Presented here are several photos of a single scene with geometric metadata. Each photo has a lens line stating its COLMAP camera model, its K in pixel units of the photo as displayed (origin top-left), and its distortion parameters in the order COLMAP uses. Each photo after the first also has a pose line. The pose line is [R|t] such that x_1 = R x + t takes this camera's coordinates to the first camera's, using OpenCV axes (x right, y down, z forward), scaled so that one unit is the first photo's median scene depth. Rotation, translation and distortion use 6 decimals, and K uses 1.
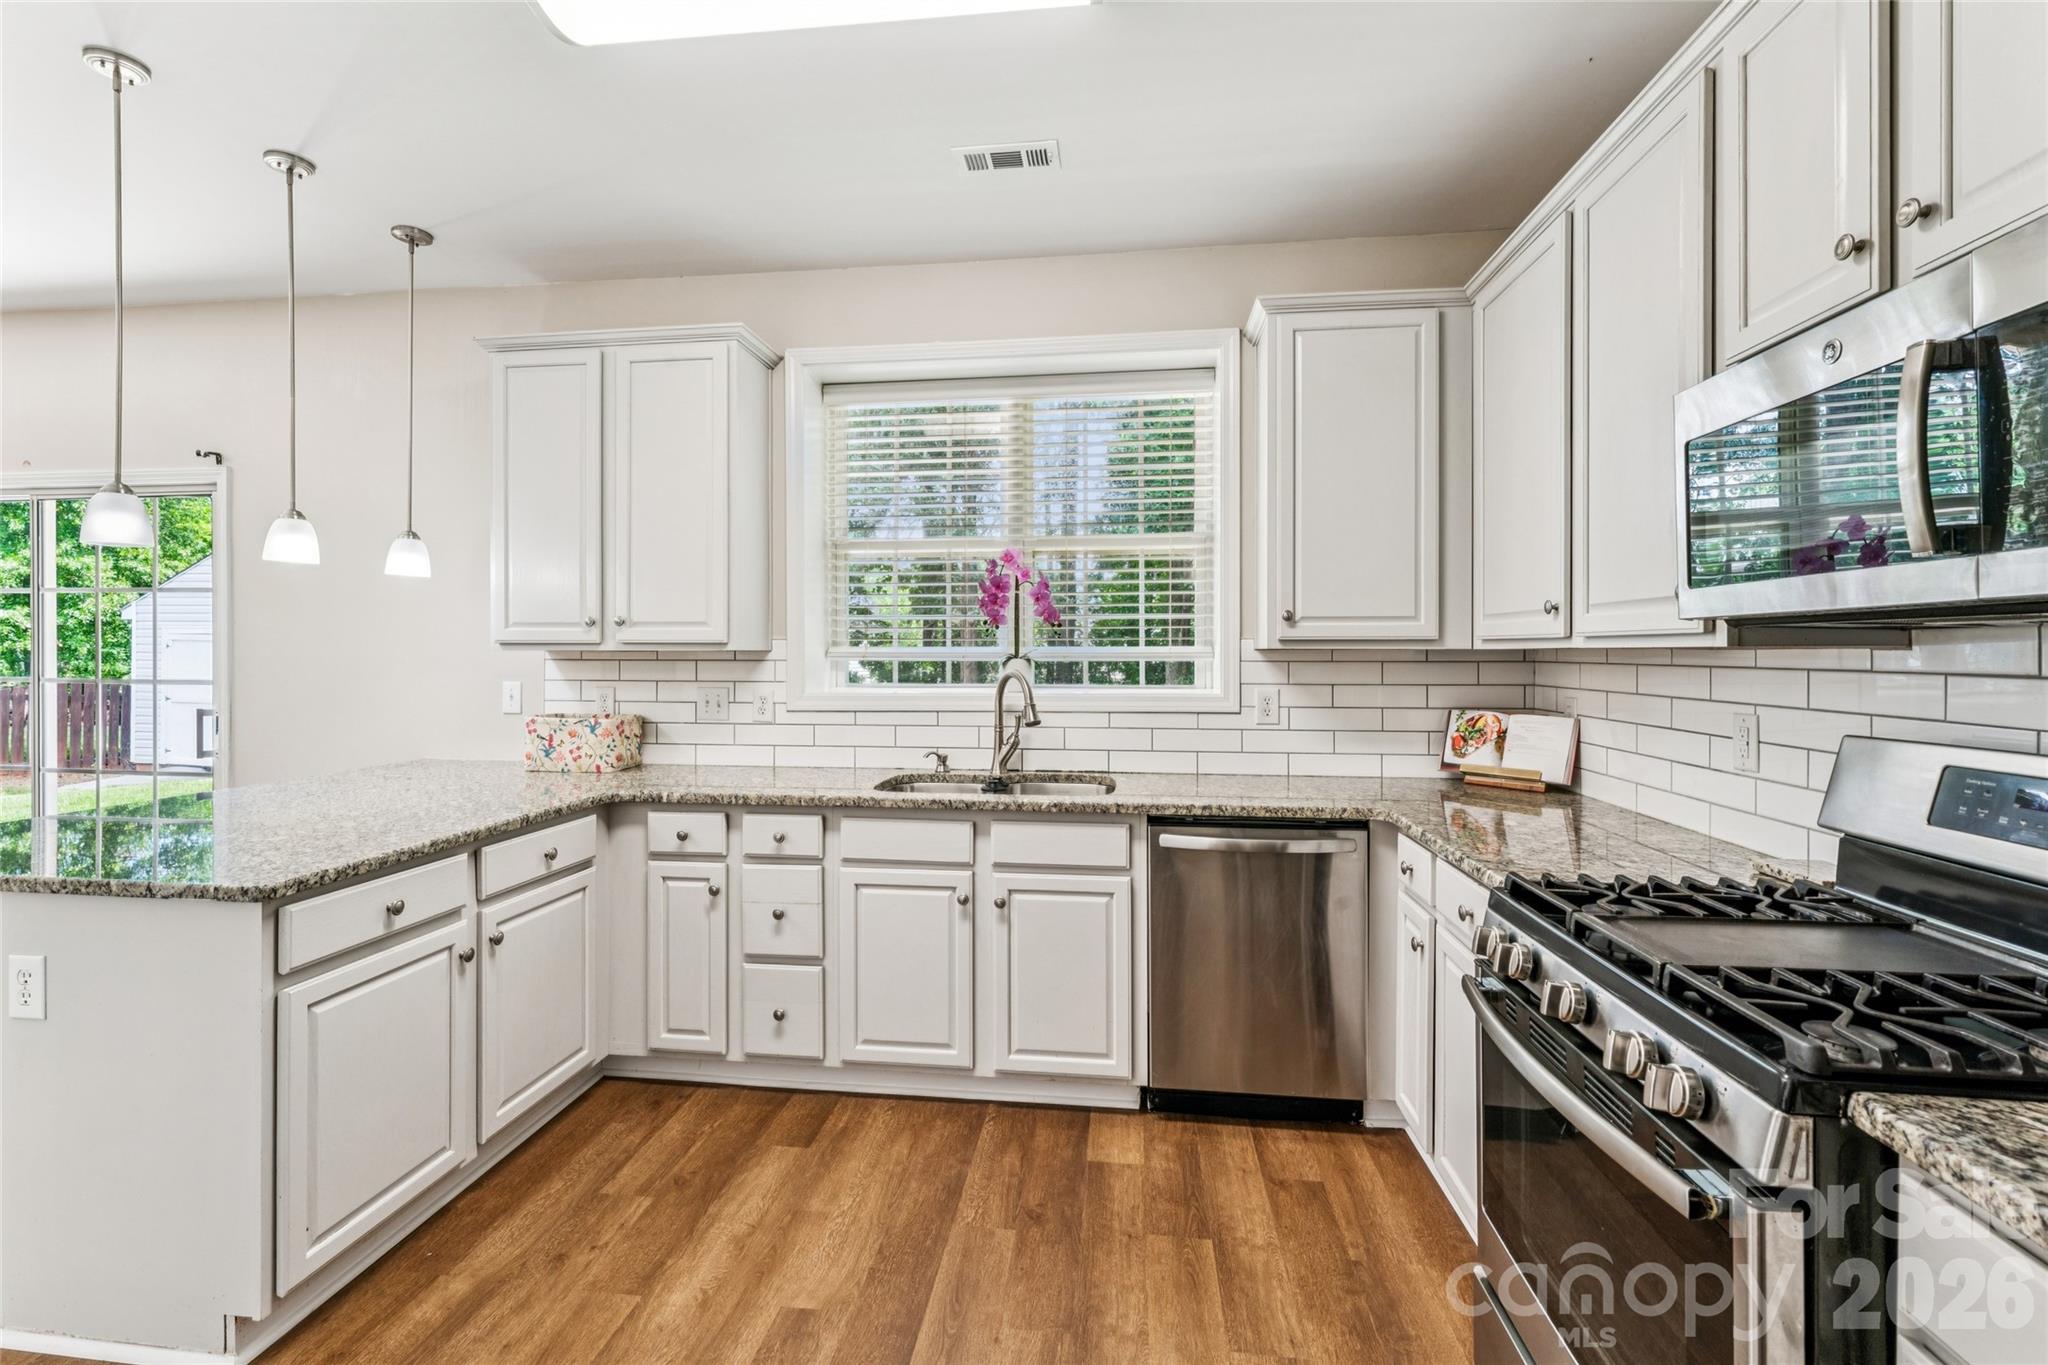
lens RADIAL K [[911.1, 0, 1007.1], [0, 911.1, 670.2], [0, 0, 1]] dist [-0.003372, 0.000387]
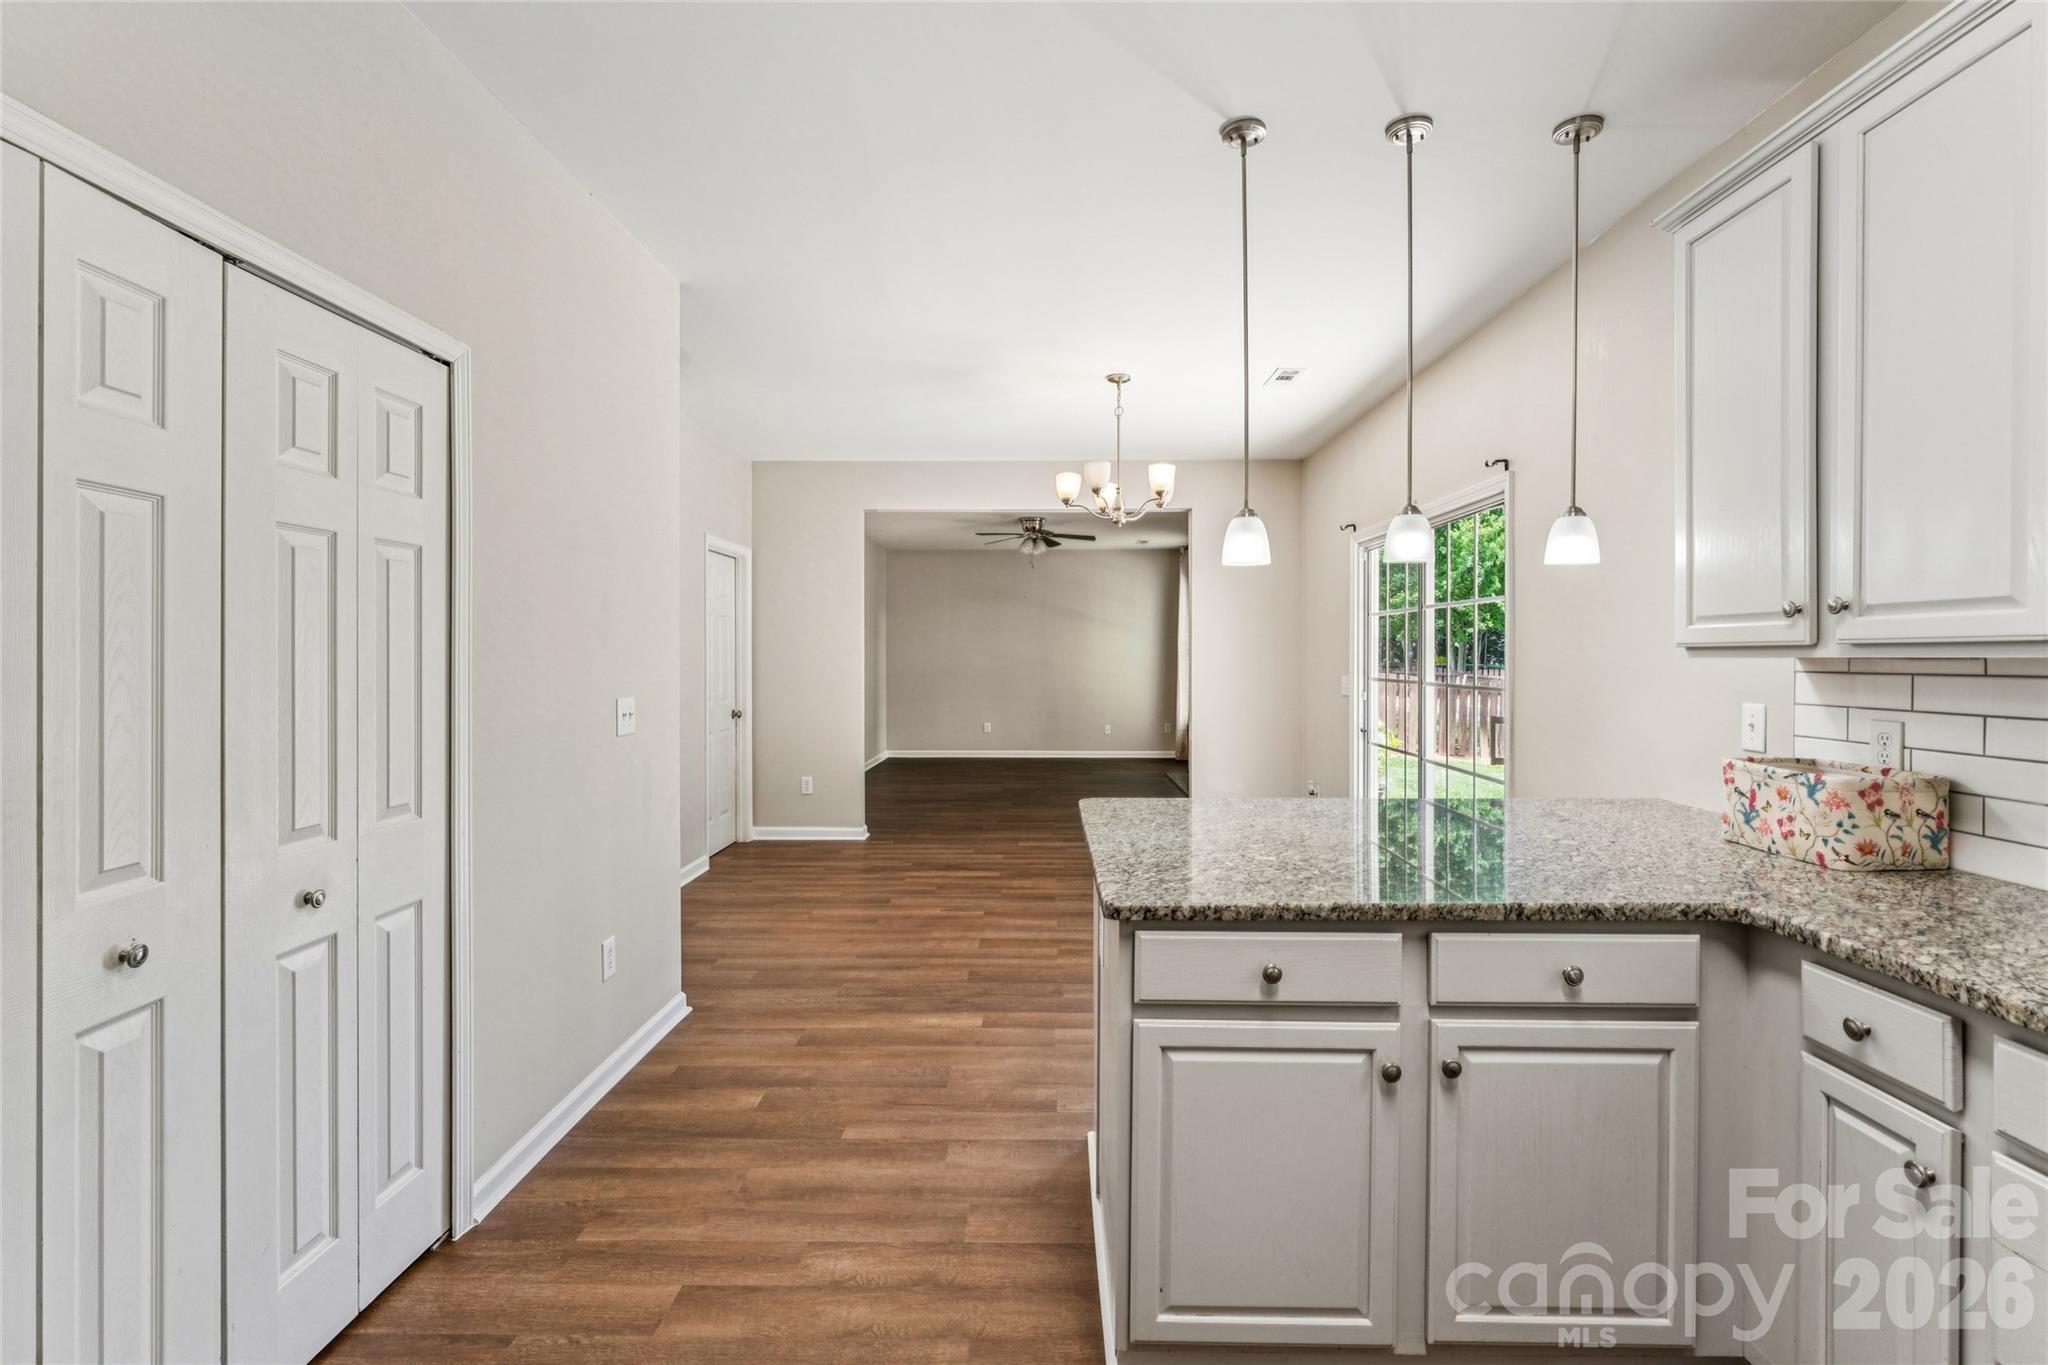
lens RADIAL K [[916.5, 0, 1032.2], [0, 916.5, 661.3], [0, 0, 1]] dist [-0.001559, 0.000196]
pose [[0.128674, 0.001744, -0.991685, 0.069494], [-0.020750, 0.999784, -0.000934, -0.008153], [0.991470, 0.020698, 0.128683, 0.418483]]
